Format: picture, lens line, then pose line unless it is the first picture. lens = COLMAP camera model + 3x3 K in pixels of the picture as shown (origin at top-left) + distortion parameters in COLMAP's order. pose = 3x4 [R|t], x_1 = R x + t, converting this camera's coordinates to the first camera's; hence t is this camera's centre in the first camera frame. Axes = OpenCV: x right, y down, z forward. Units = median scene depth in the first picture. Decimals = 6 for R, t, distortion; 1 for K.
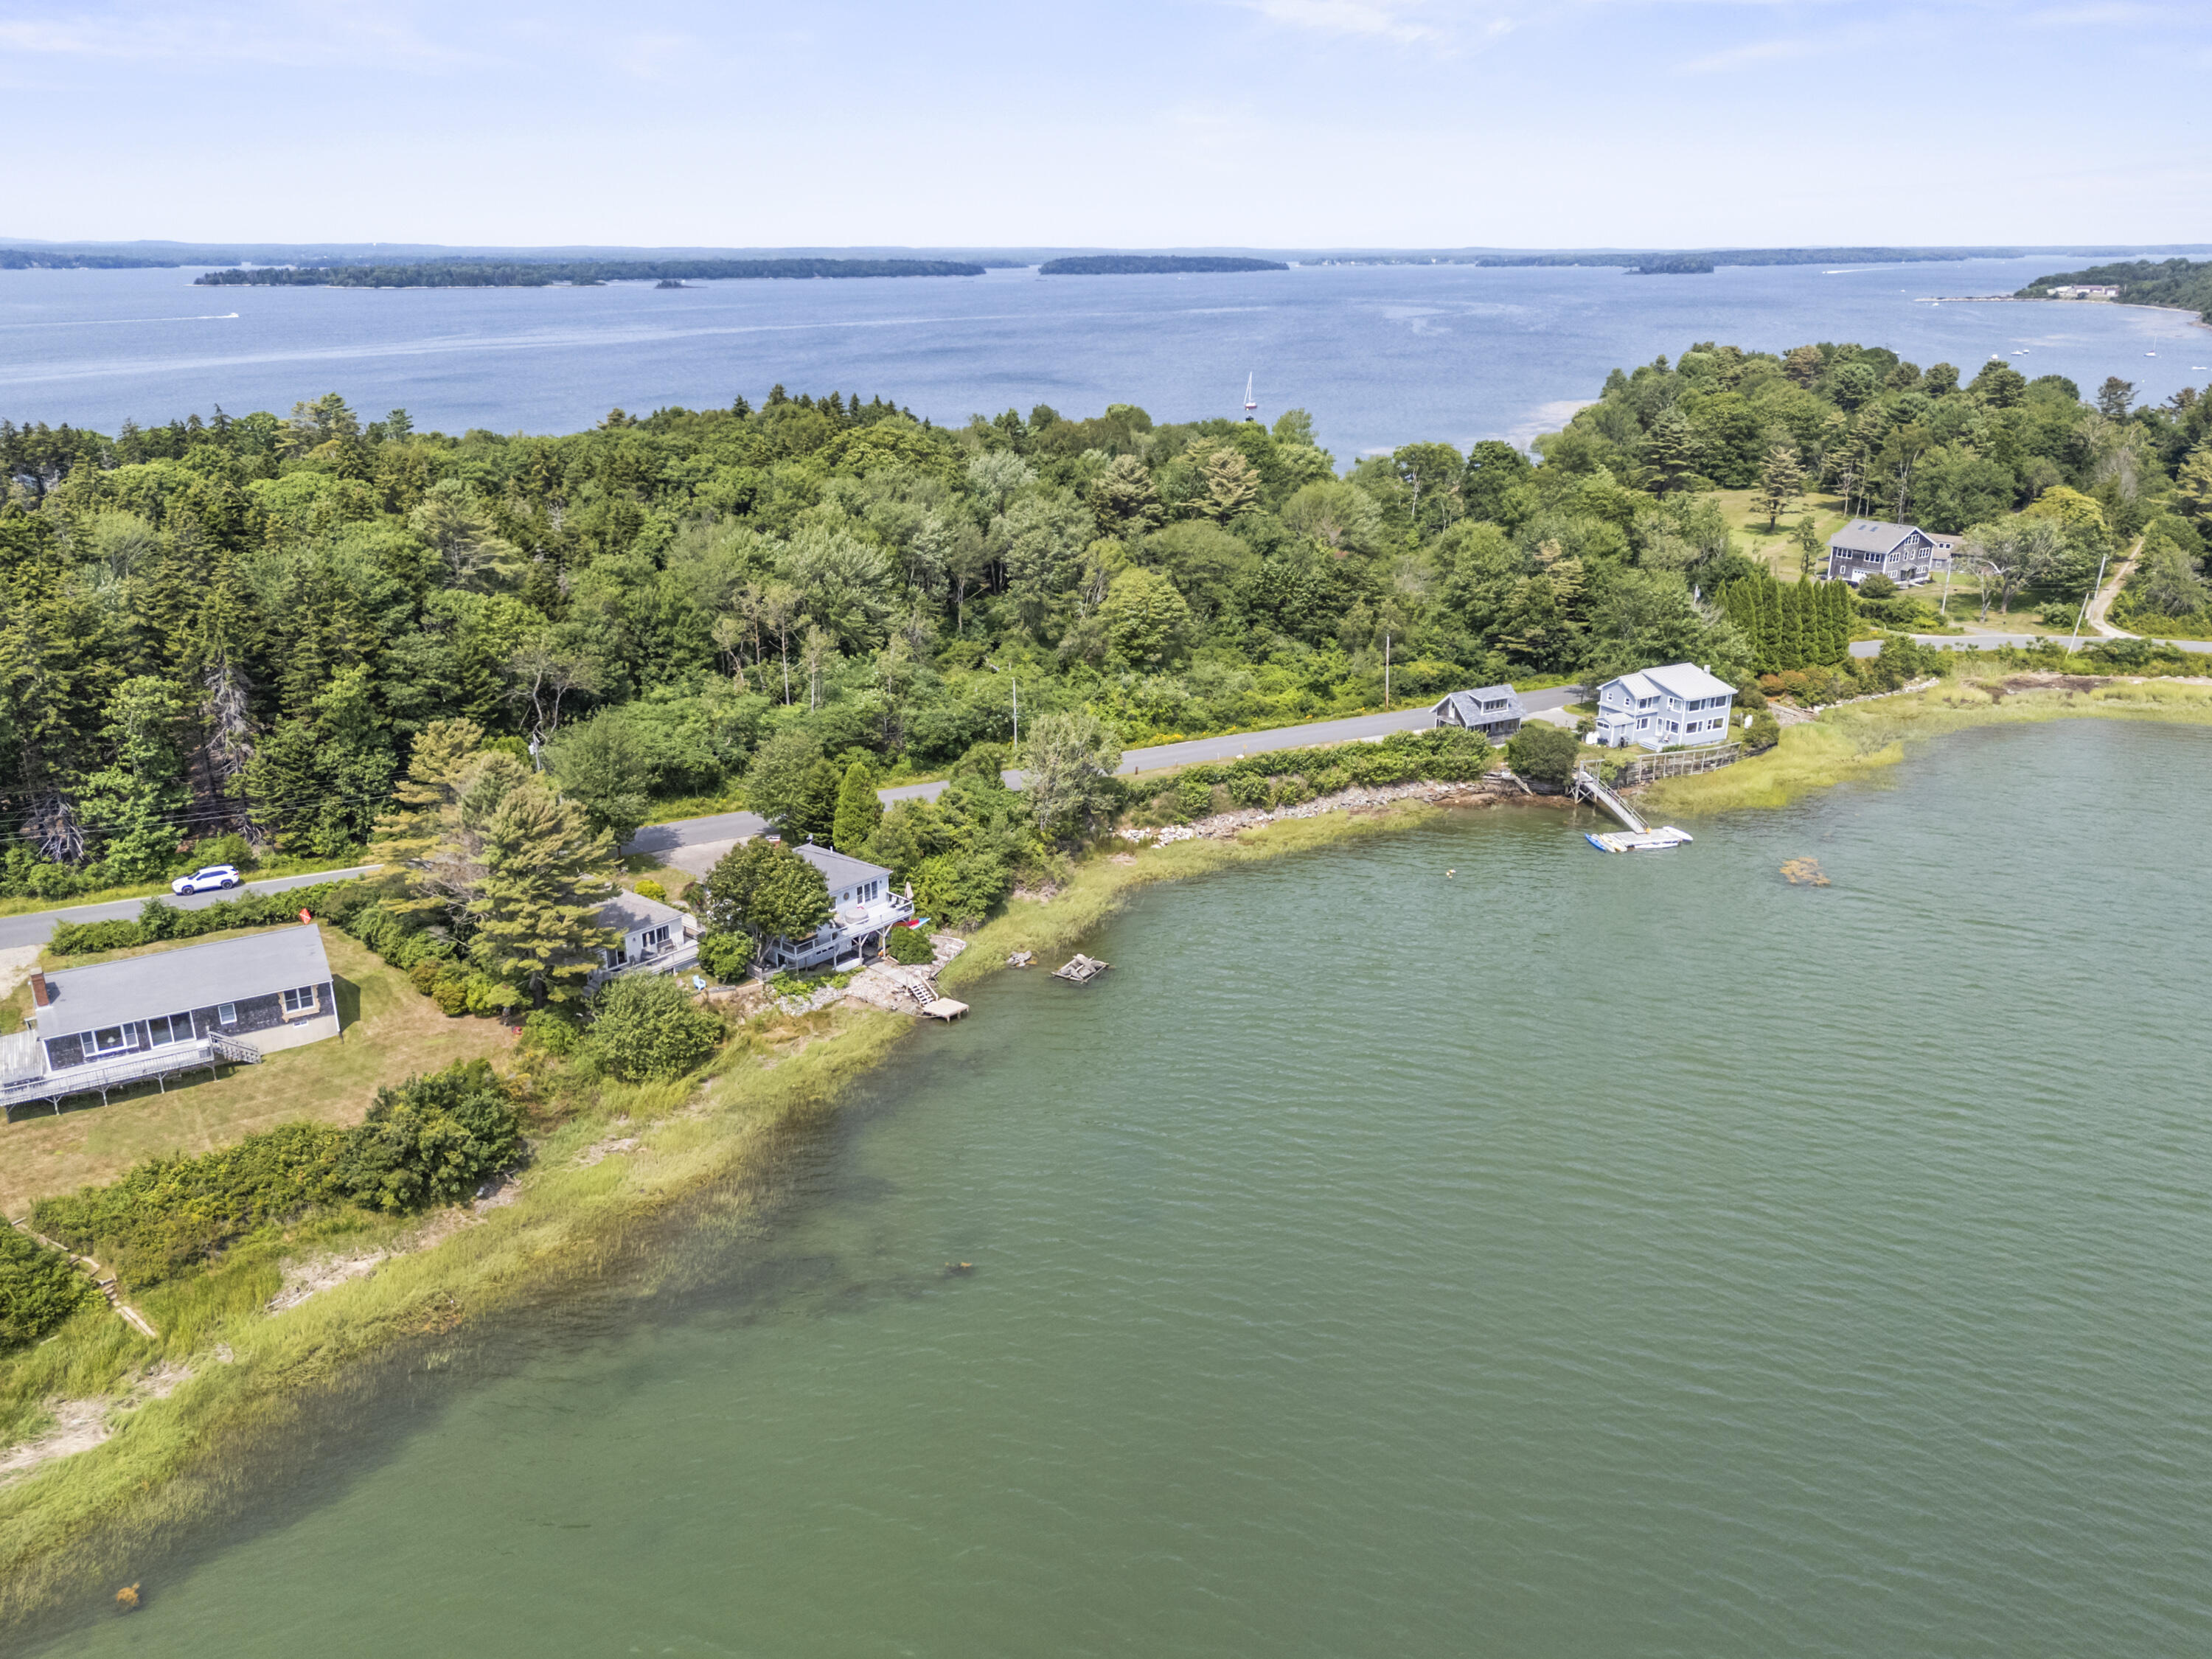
lens RADIAL K [[1636.0, 0, 1121.4], [0, 1636.0, 823.3], [0, 0, 1]] dist [0.080506, -0.083137]
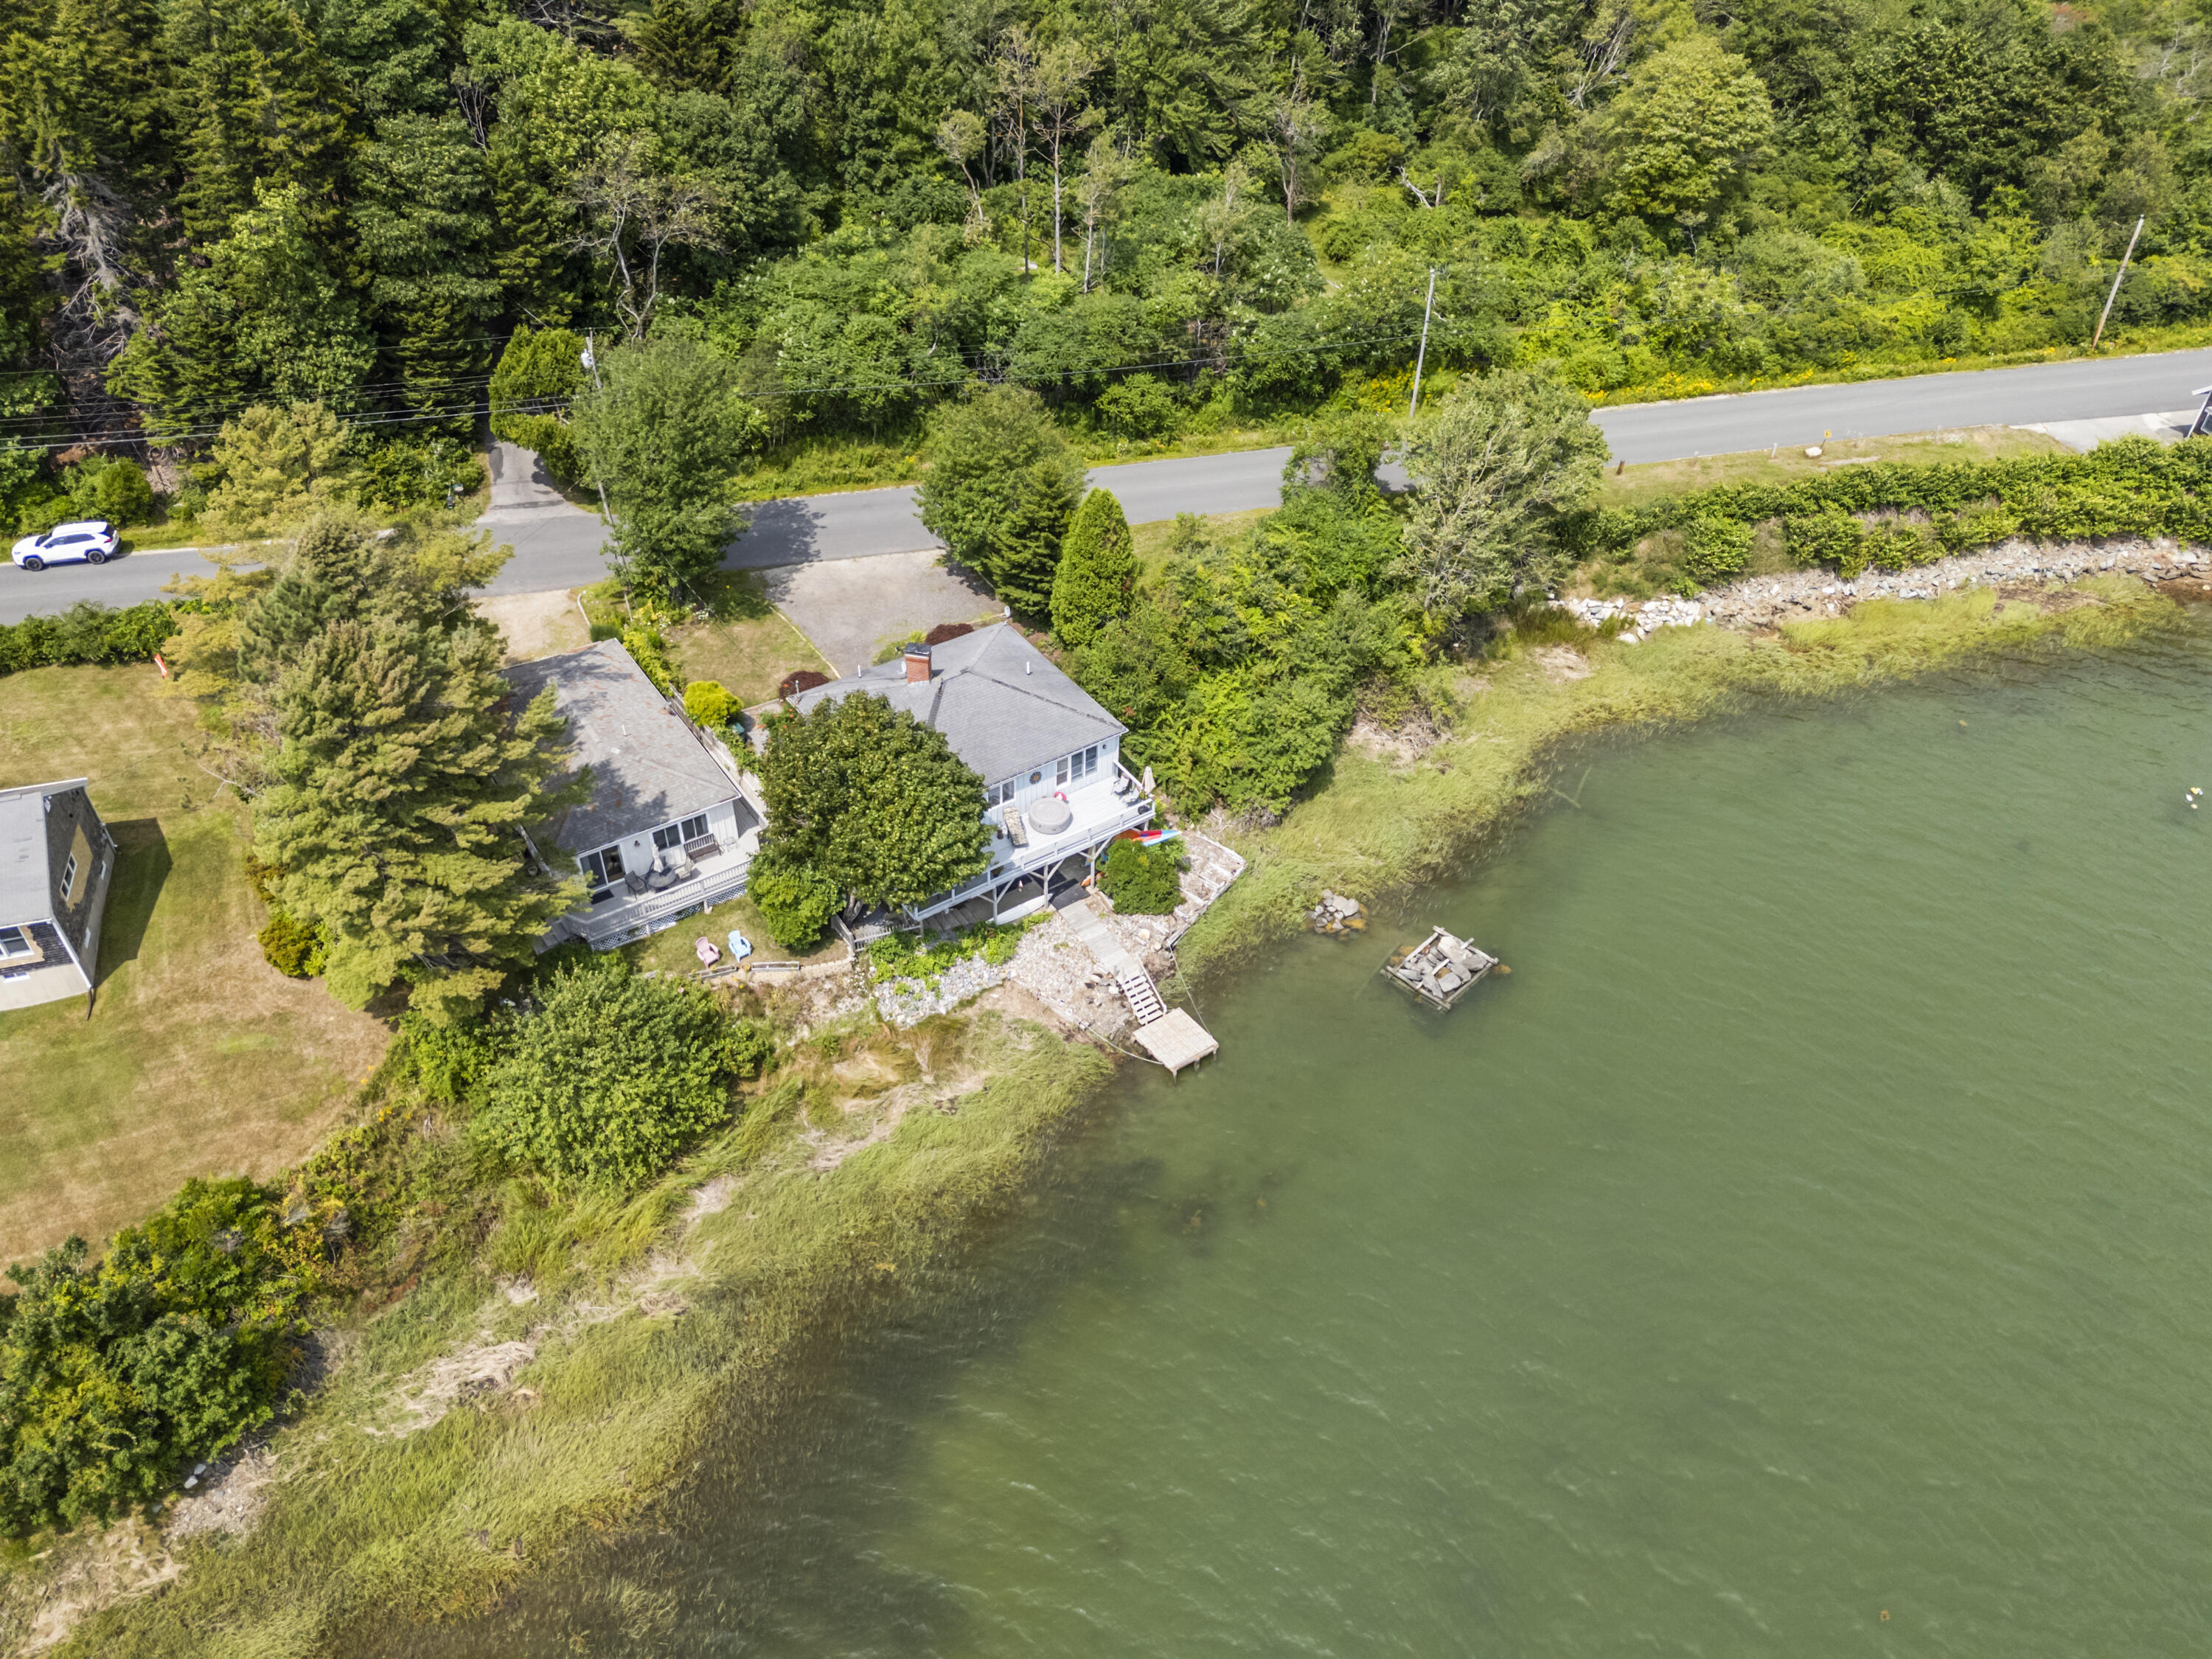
lens RADIAL K [[1530.4, 0, 1132.8], [0, 1530.4, 757.7], [0, 0, 1]] dist [0.064939, -0.073297]
pose [[0.962813, 0.187521, -0.194490, -0.030912], [-0.101947, 0.918841, 0.381233, -0.128020], [0.250194, -0.347228, 0.903789, 0.442015]]
